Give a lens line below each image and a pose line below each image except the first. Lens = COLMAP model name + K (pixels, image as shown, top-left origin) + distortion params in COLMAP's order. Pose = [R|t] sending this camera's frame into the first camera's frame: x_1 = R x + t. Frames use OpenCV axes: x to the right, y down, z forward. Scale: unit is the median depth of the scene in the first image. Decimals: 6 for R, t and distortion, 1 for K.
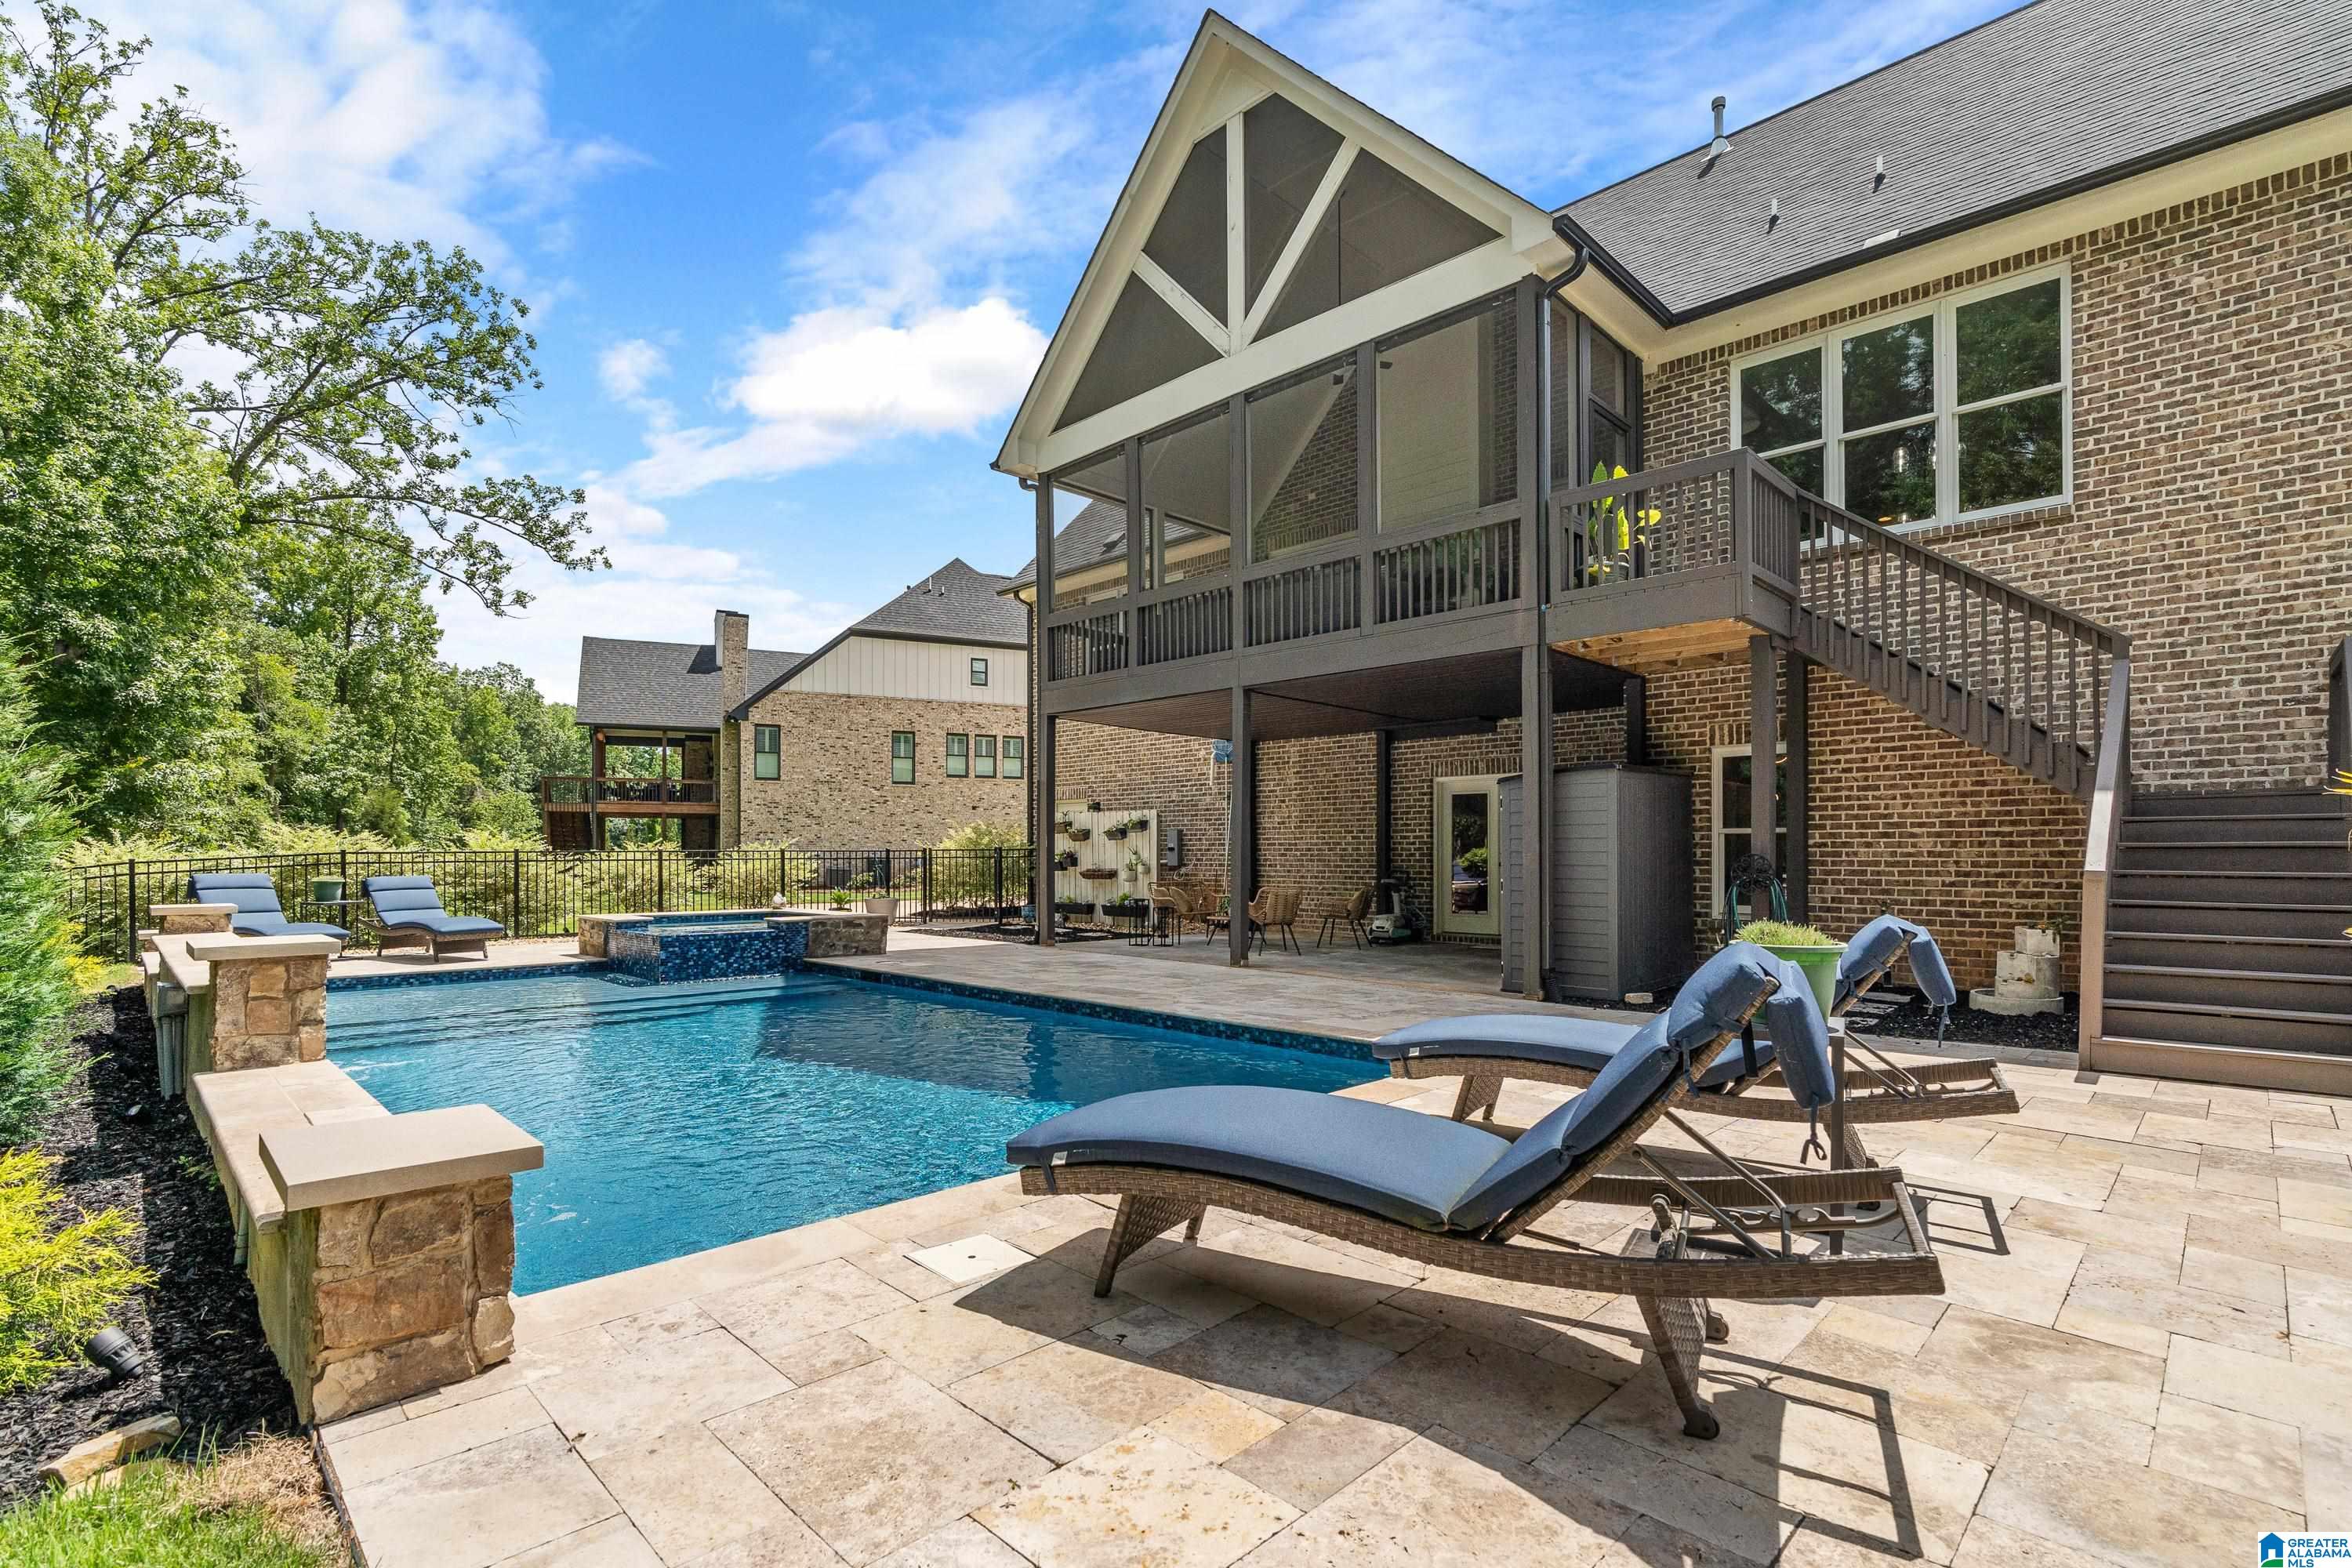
lens RADIAL K [[1085.0, 0, 1180.4], [0, 1085.0, 846.7], [0, 0, 1]] dist [-0.000105, 0.000096]
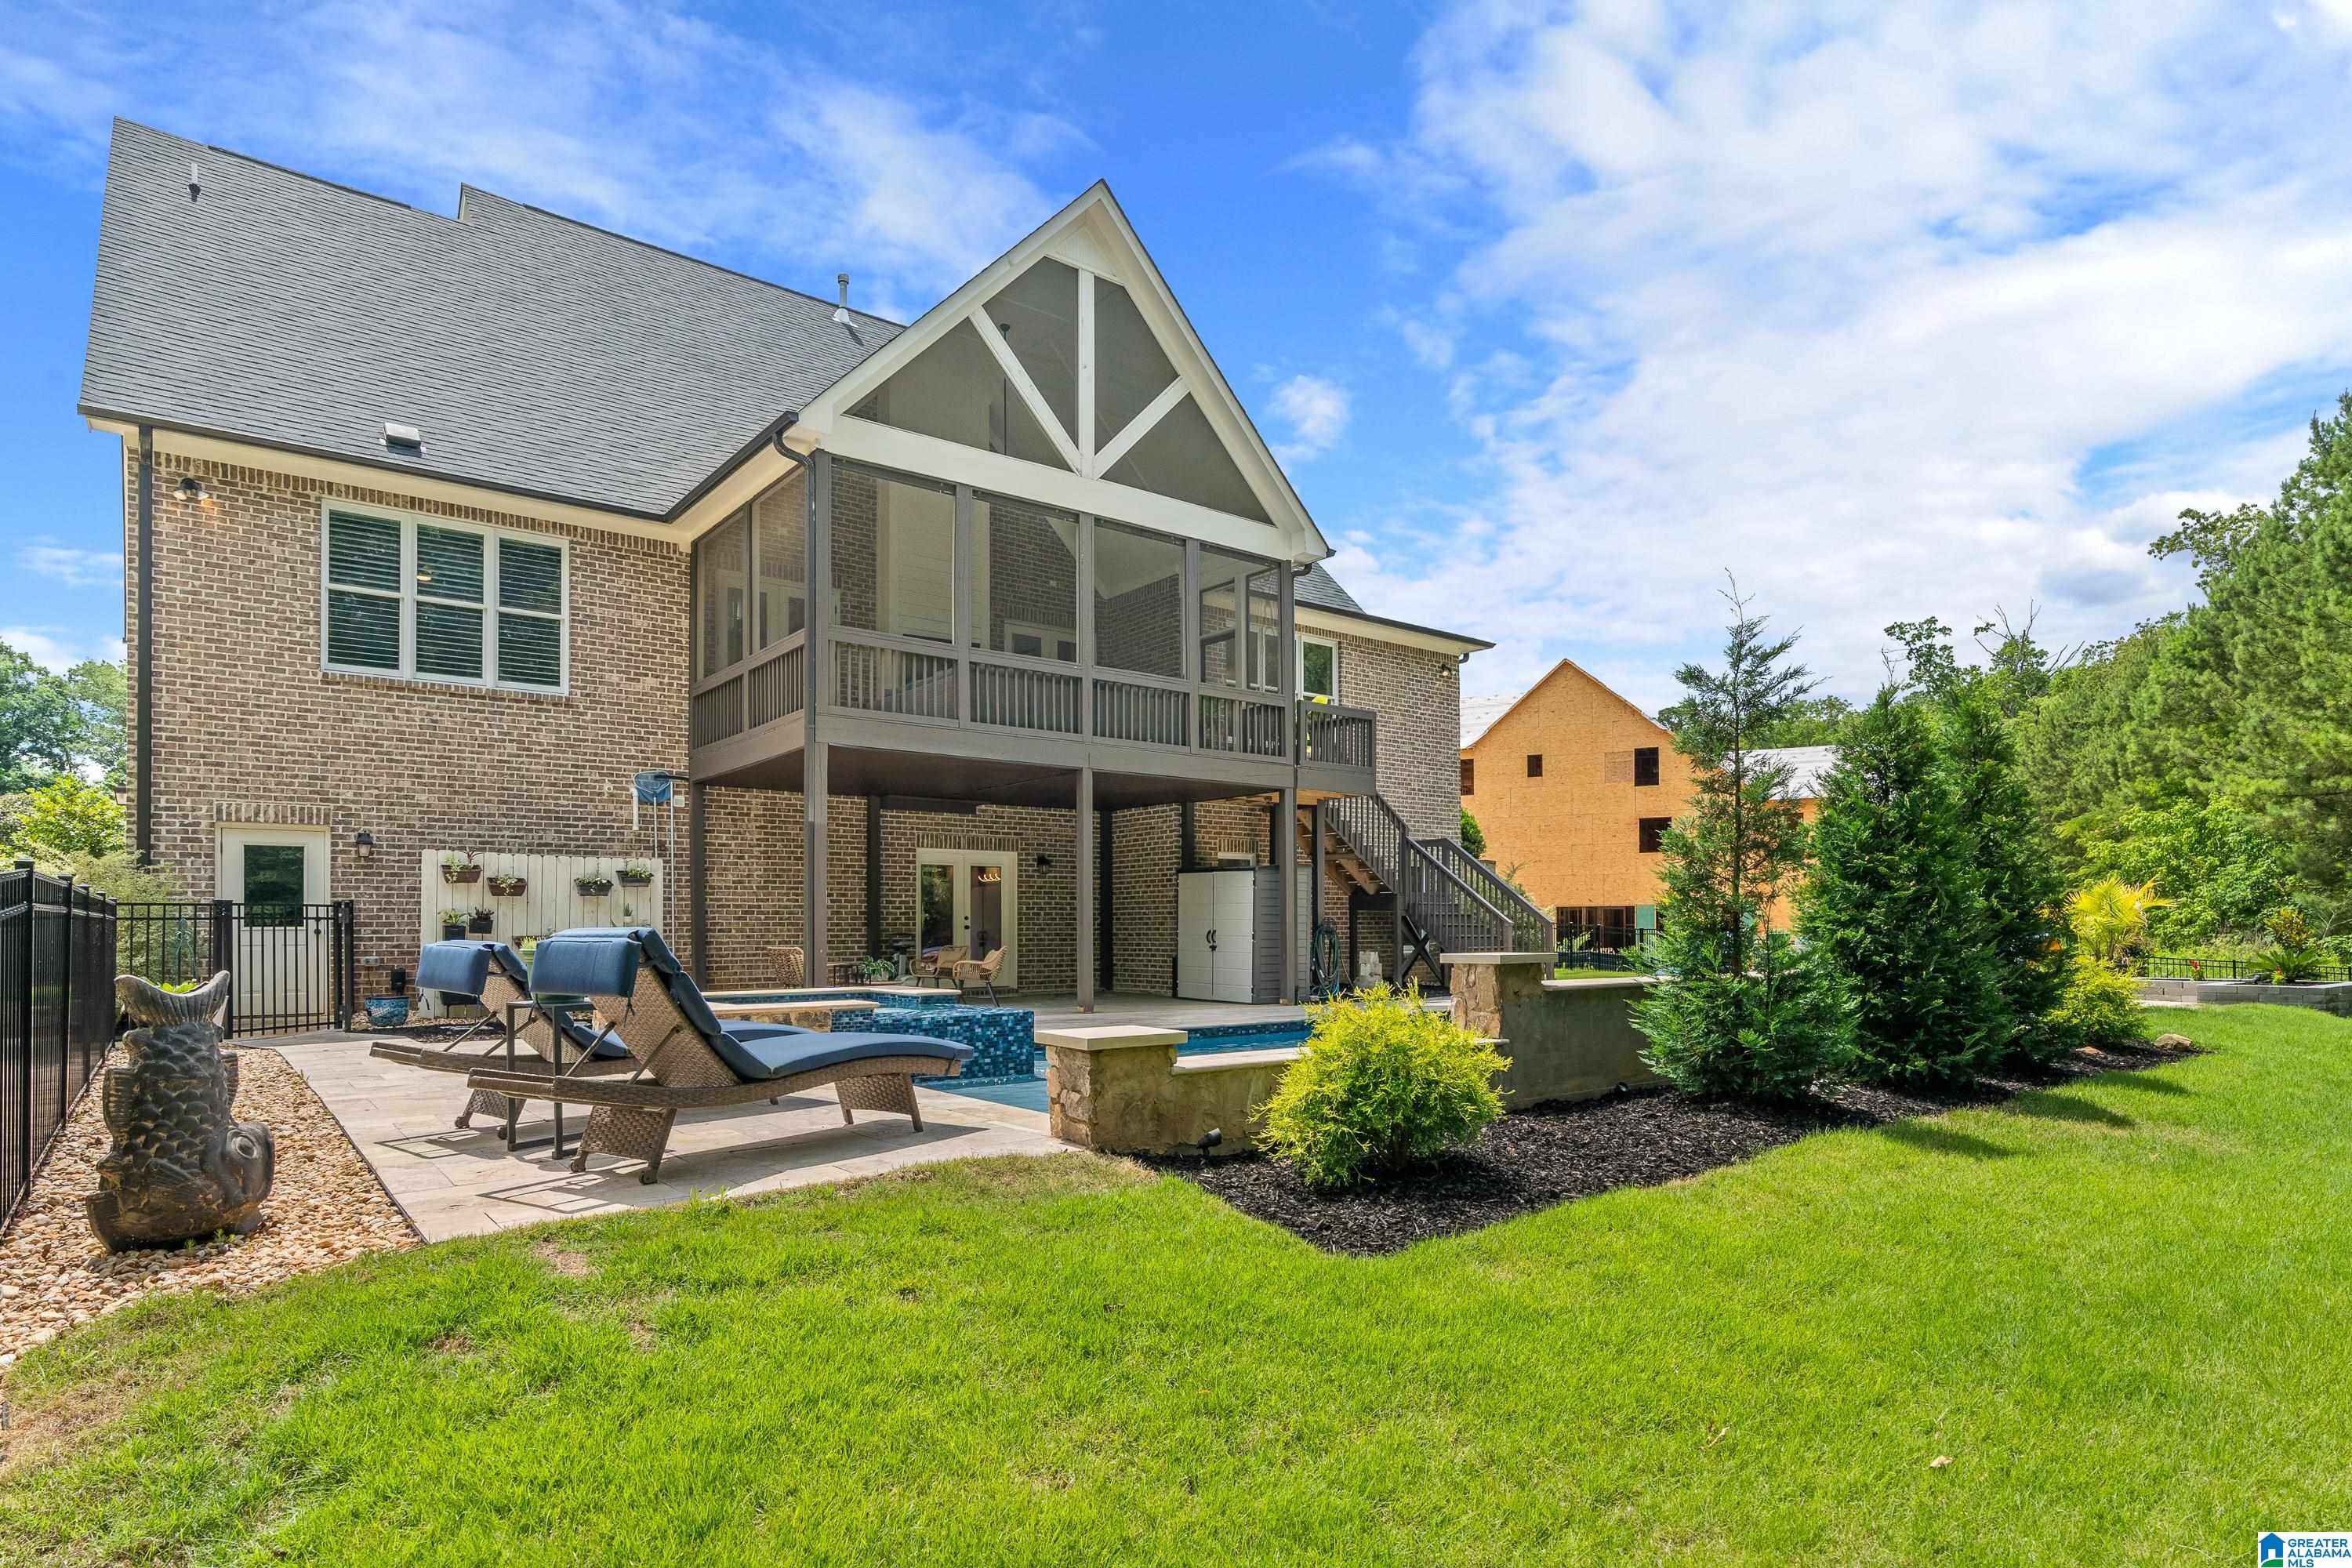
lens RADIAL K [[1276.0, 0, 1174.6], [0, 1276.0, 915.6], [0, 0, 1]] dist [-0.000315, 0.000773]
pose [[0.122252, 0.011234, 0.992436, -0.493622], [-0.003656, 0.999934, -0.010869, 0.008488], [-0.992492, -0.002299, 0.122285, 0.288831]]
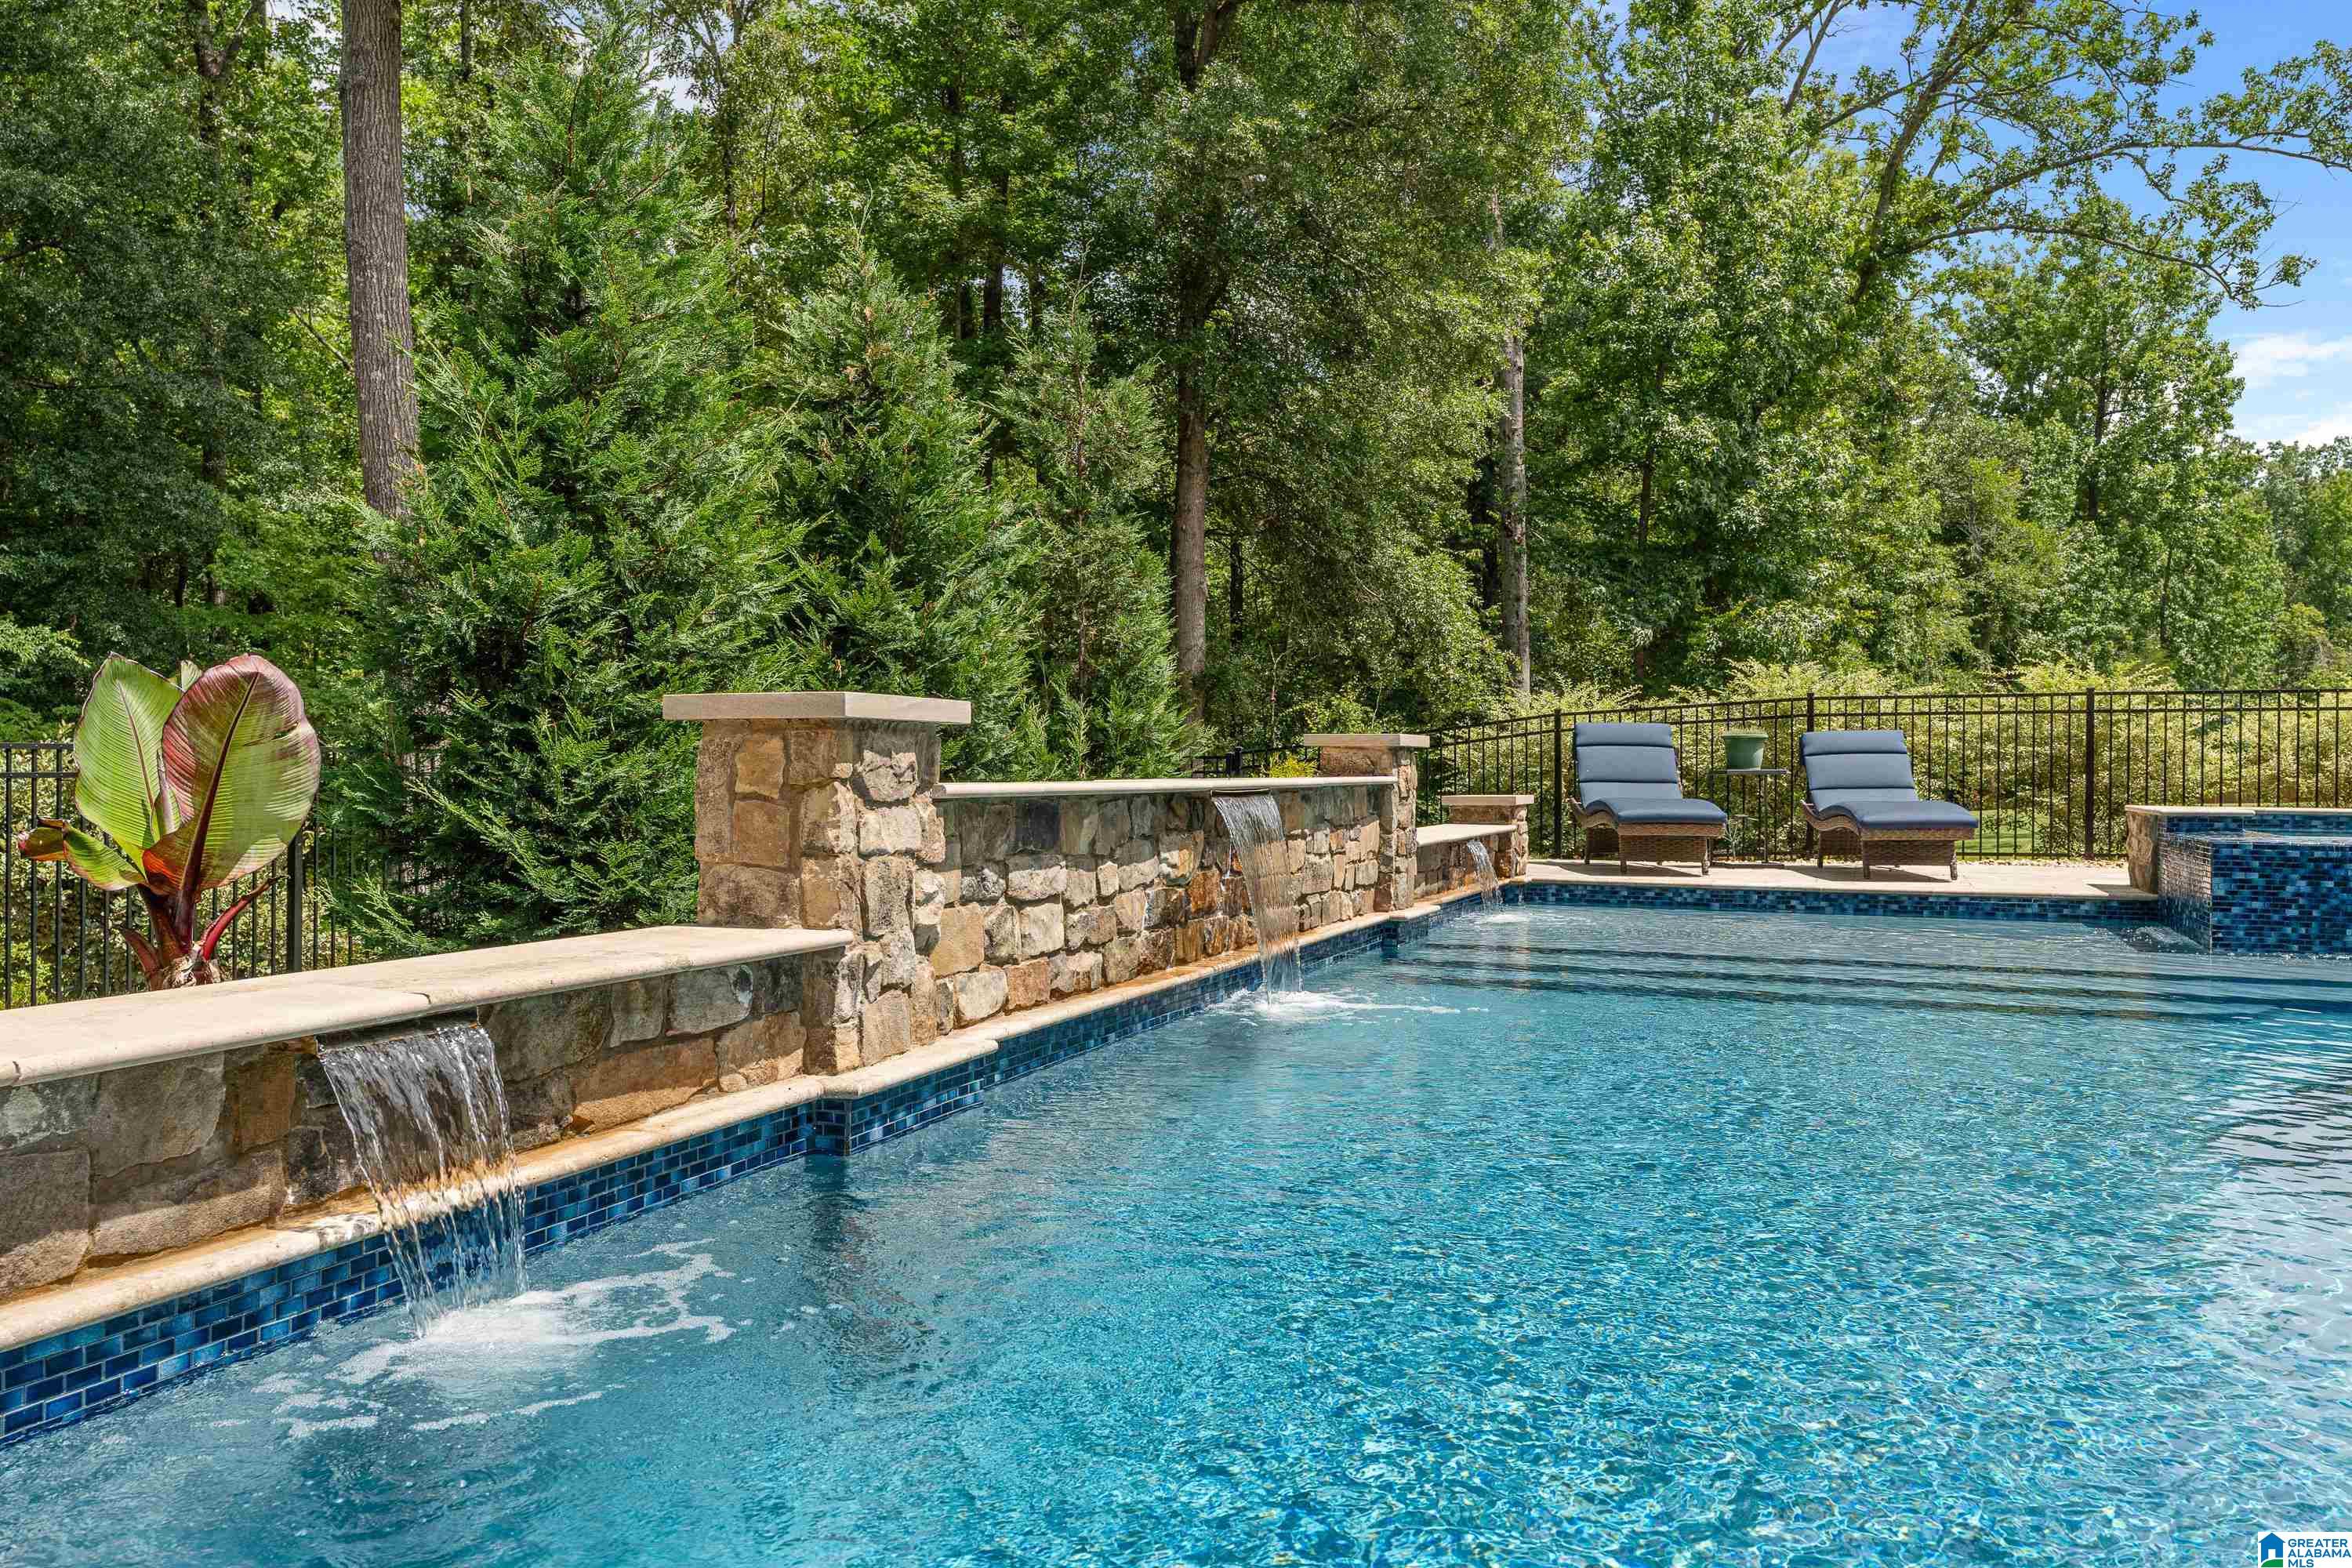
lens RADIAL K [[1825.5, 0, 1178.7], [0, 1825.5, 794.5], [0, 0, 1]] dist [0.002138, 0.002420]
pose [[0.409336, 0.017587, -0.912214, 0.006807], [0.002232, 0.999792, 0.020277, 0.017240], [0.912381, -0.010336, 0.409211, 0.117563]]
